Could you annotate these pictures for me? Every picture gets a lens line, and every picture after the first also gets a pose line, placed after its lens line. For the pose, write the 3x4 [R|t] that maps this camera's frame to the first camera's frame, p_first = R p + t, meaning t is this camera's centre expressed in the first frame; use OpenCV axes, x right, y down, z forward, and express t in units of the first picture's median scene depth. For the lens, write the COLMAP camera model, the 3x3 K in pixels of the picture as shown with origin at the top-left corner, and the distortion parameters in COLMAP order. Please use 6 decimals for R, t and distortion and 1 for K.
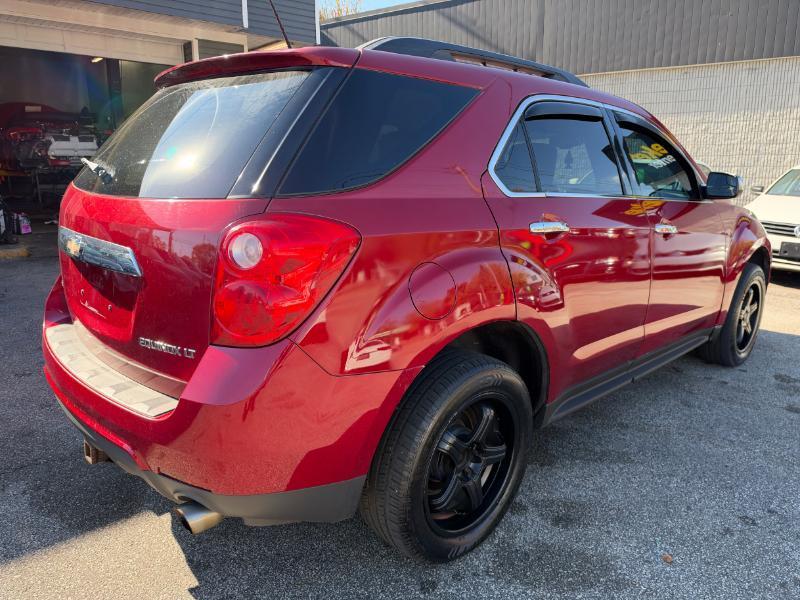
lens RADIAL K [[584.2, 0, 401.2], [0, 584.2, 301.0], [0, 0, 1]] dist [0.005039, -0.021694]
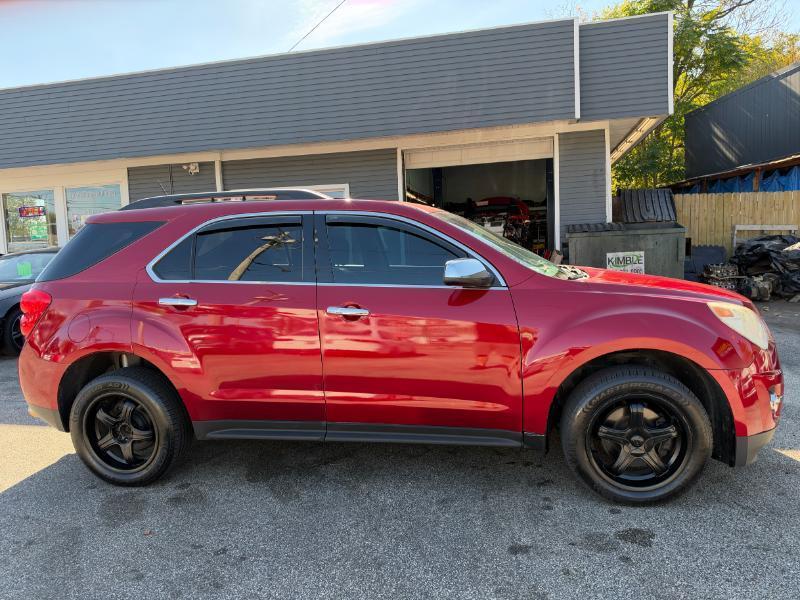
lens RADIAL K [[584.2, 0, 396.1], [0, 584.2, 299.7], [0, 0, 1]] dist [0.005039, -0.021694]
pose [[0.578385, 0.046261, -0.814451, 0.450790], [-0.138672, 0.989435, -0.042278, -0.035292], [0.803891, 0.137395, 0.578690, 0.133069]]
